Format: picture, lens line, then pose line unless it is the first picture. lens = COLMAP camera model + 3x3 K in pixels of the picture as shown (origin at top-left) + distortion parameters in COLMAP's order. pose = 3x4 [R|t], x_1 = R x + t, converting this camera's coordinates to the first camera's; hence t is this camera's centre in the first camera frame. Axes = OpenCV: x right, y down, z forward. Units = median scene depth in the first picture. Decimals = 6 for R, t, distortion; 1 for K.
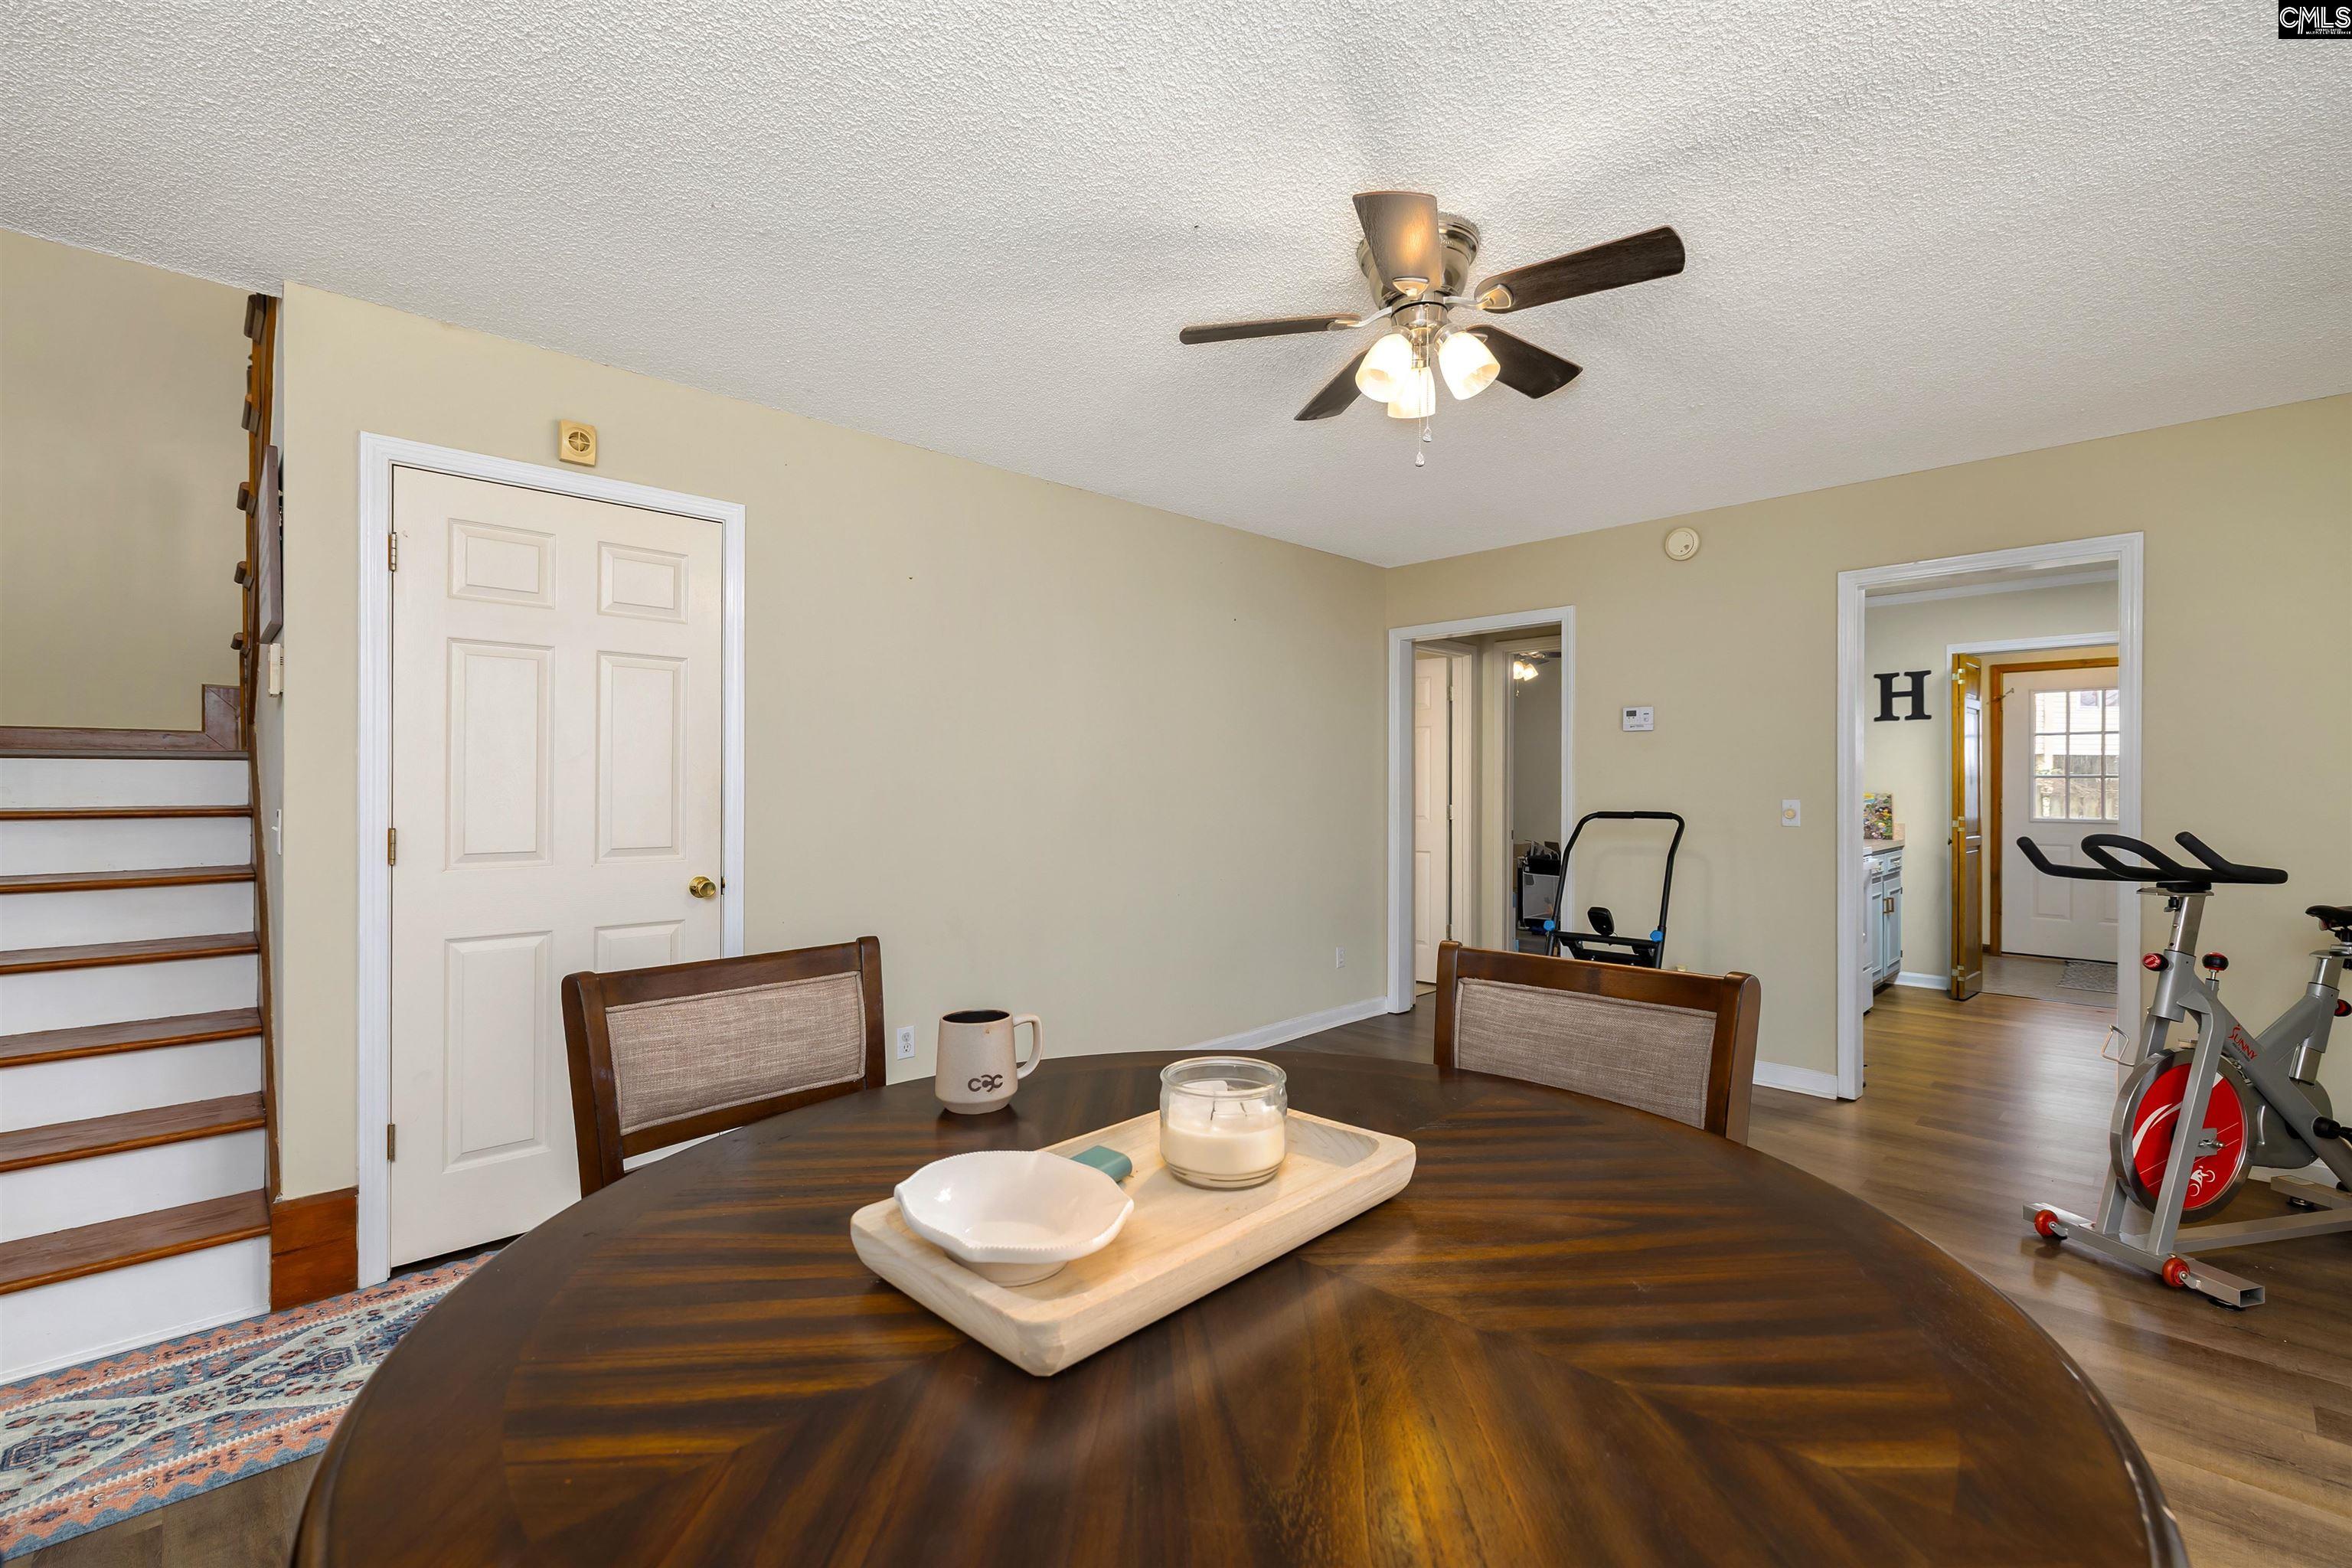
lens RADIAL K [[1046.3, 0, 1152.4], [0, 1046.3, 781.3], [0, 0, 1]] dist [0.000581, 0.000178]
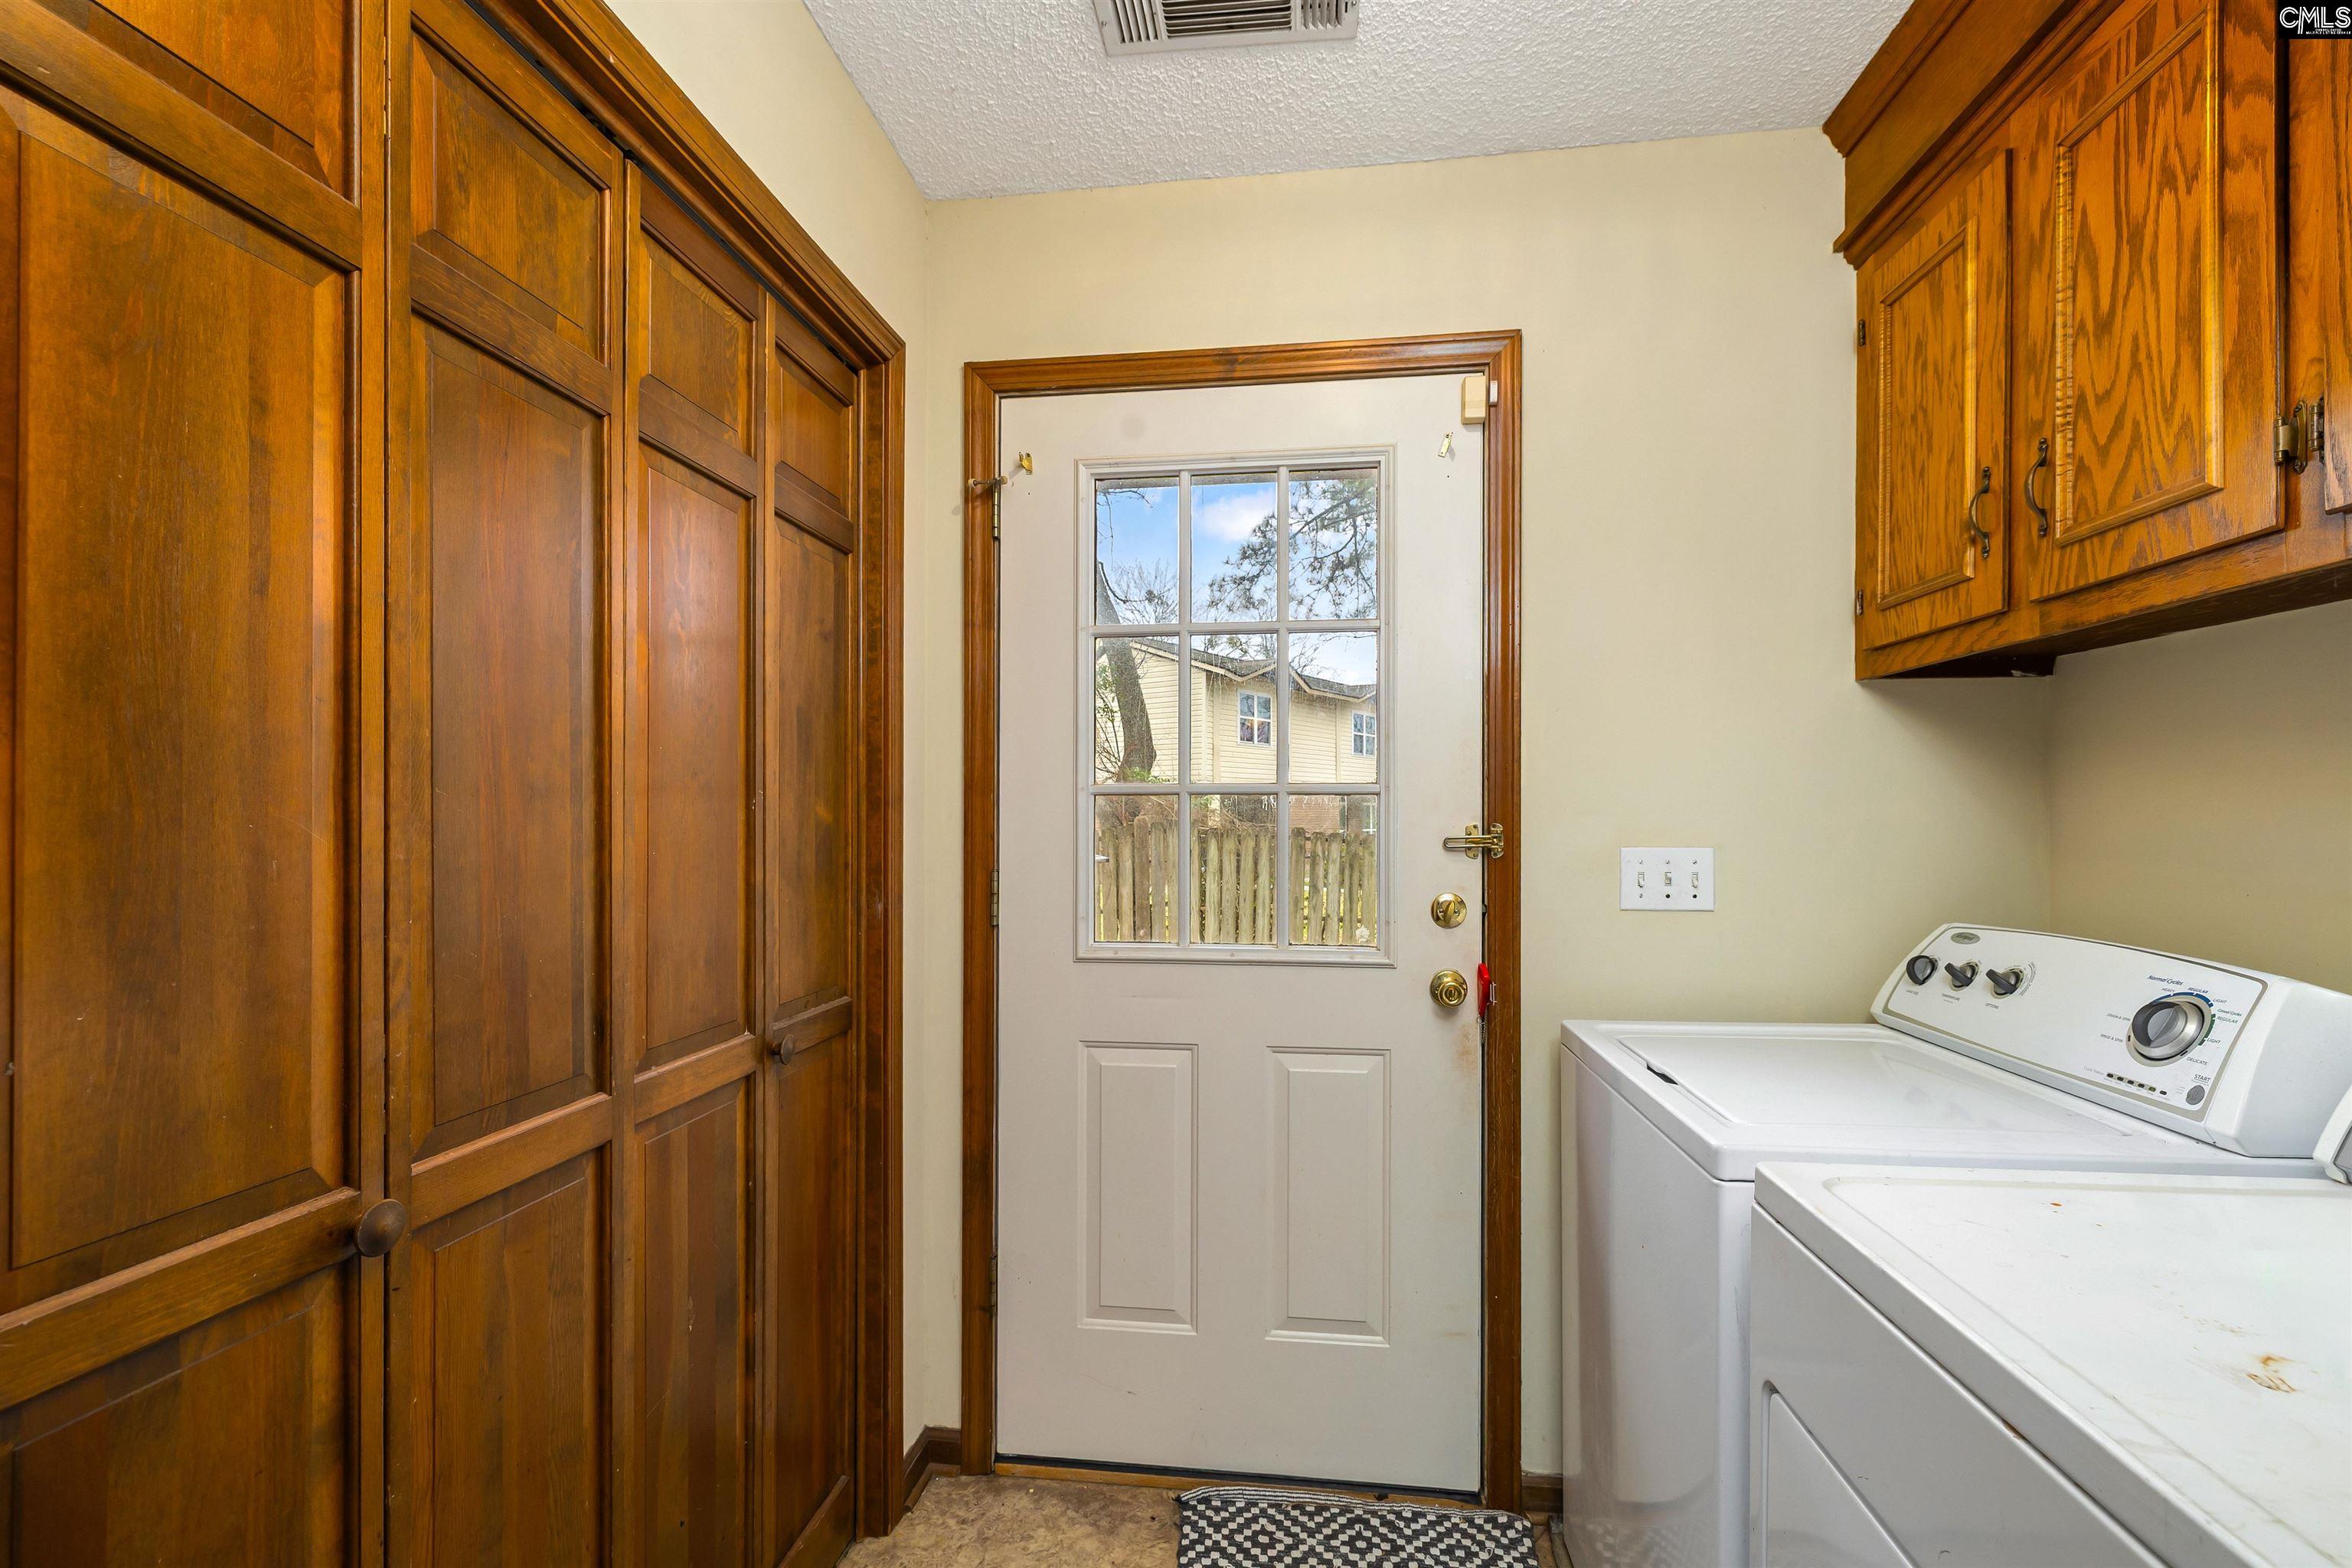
lens RADIAL K [[1025.2, 0, 1173.2], [0, 1025.2, 815.6], [0, 0, 1]] dist [0.001637, 0.000115]
pose [[0.789894, -0.003105, 0.613235, 0.794085], [0.001661, 0.999994, 0.002924, 0.002594], [-0.613241, -0.001292, 0.789895, 0.886976]]
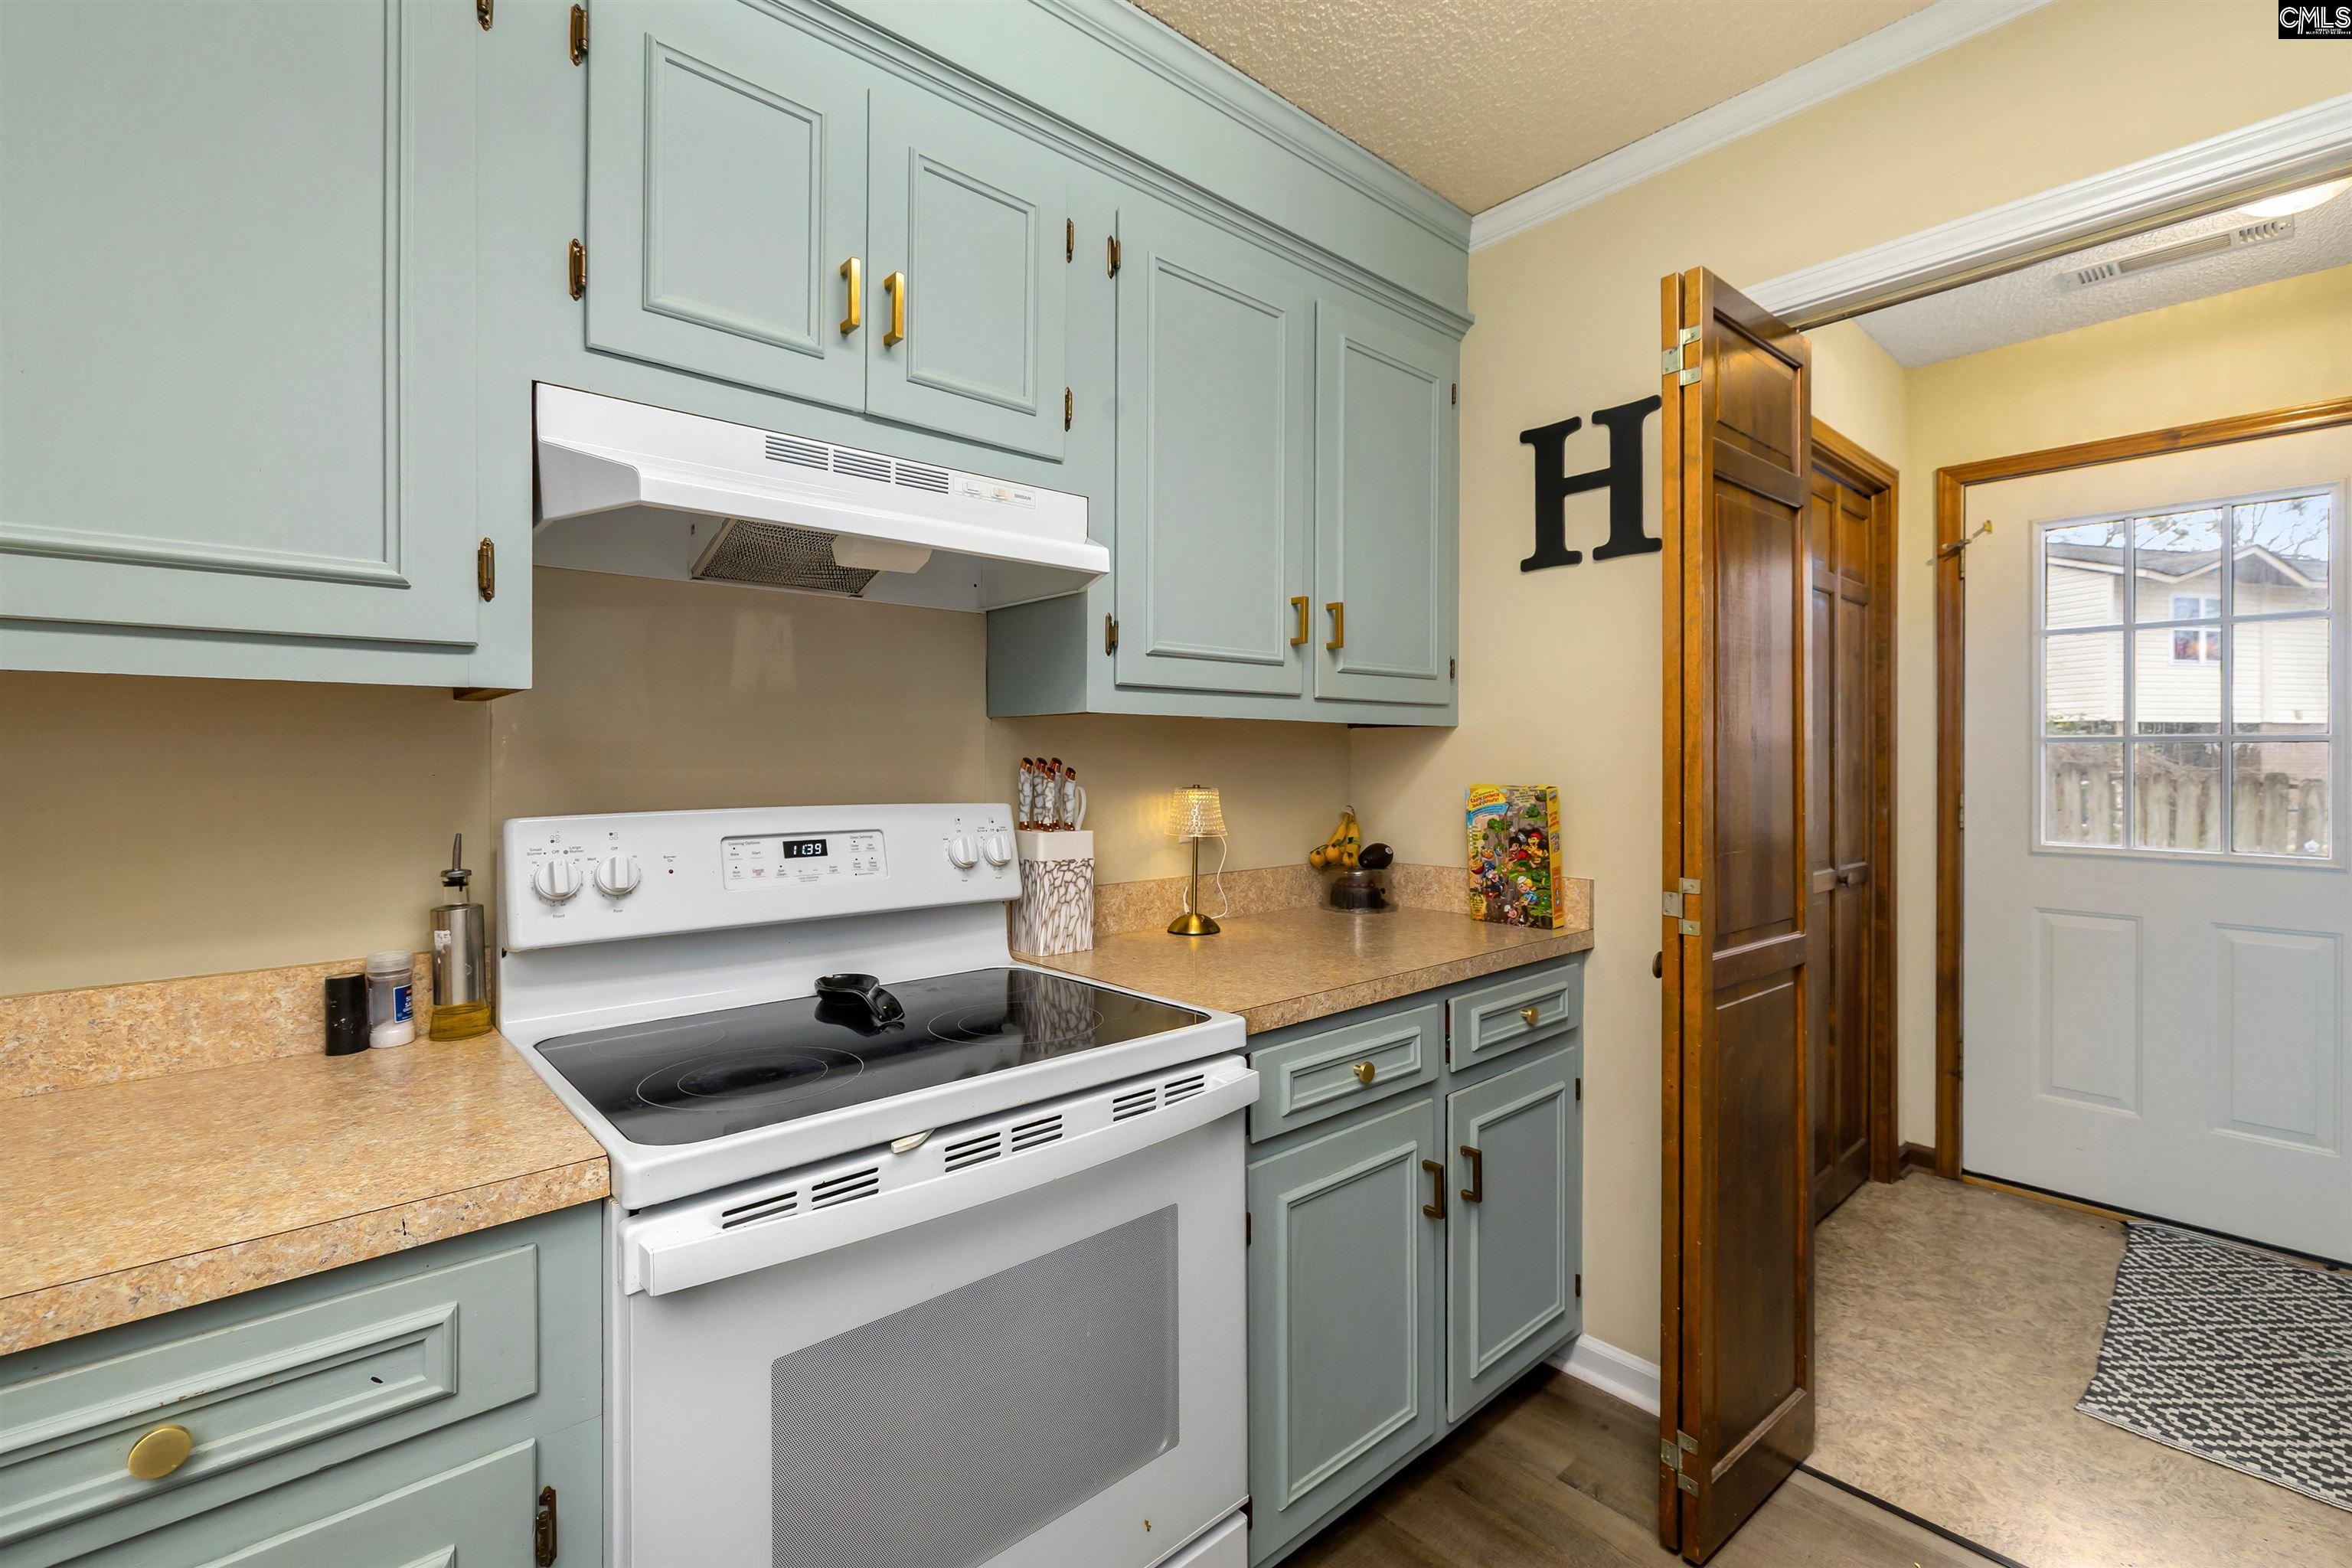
lens RADIAL K [[1038.8, 0, 1158.9], [0, 1038.8, 755.2], [0, 0, 1]] dist [0.000195, 0.000446]
pose [[0.998893, -0.002336, -0.046985, 0.597002], [0.002346, 0.999997, 0.000160, 0.001419], [0.046985, -0.000270, 0.998896, 0.669802]]
